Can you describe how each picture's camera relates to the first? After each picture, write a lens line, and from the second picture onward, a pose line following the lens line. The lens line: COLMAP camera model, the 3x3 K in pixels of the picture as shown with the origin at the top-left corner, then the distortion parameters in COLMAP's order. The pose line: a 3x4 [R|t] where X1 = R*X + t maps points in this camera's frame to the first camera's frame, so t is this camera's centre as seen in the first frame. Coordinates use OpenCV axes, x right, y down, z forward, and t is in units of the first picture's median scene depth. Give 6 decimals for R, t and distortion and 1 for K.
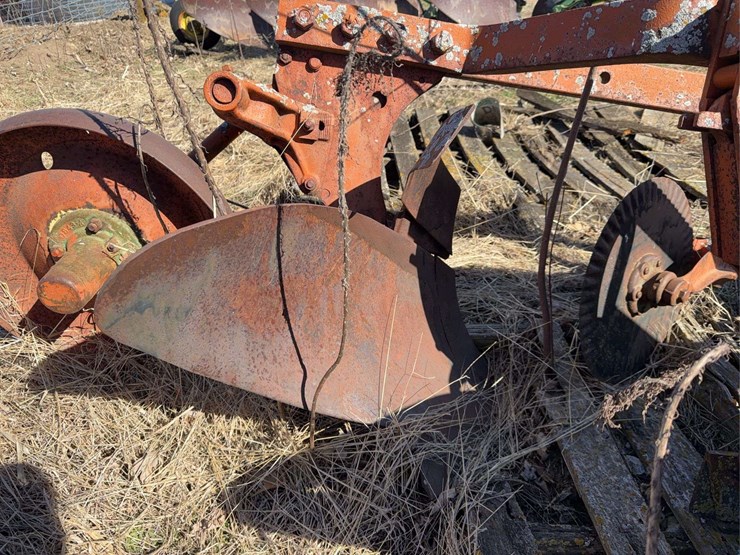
lens RADIAL K [[519.5, 0, 369.0], [0, 519.5, 272.6], [0, 0, 1]] dist [0.072560, -0.117560]
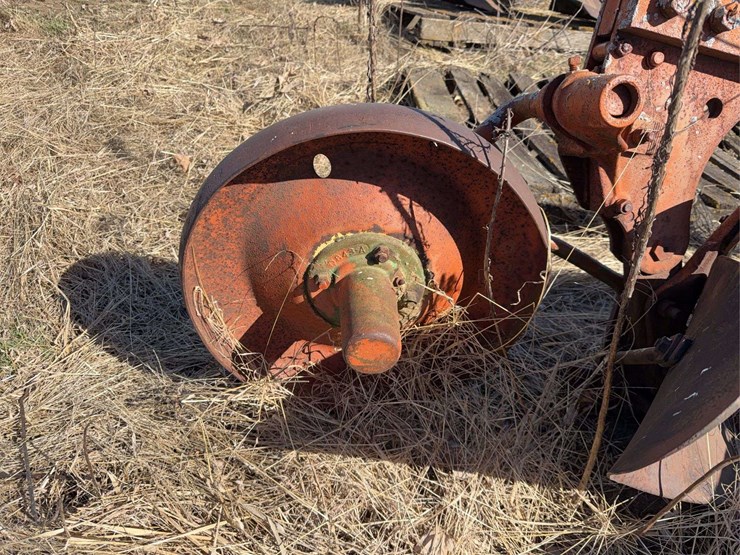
lens RADIAL K [[519.5, 0, 369.0], [0, 519.5, 272.6], [0, 0, 1]] dist [0.072560, -0.117560]
pose [[0.994603, 0.038560, 0.096321, -0.612046], [-0.048298, 0.993723, 0.100910, -0.139303], [-0.091825, -0.105017, 0.990222, 0.228376]]
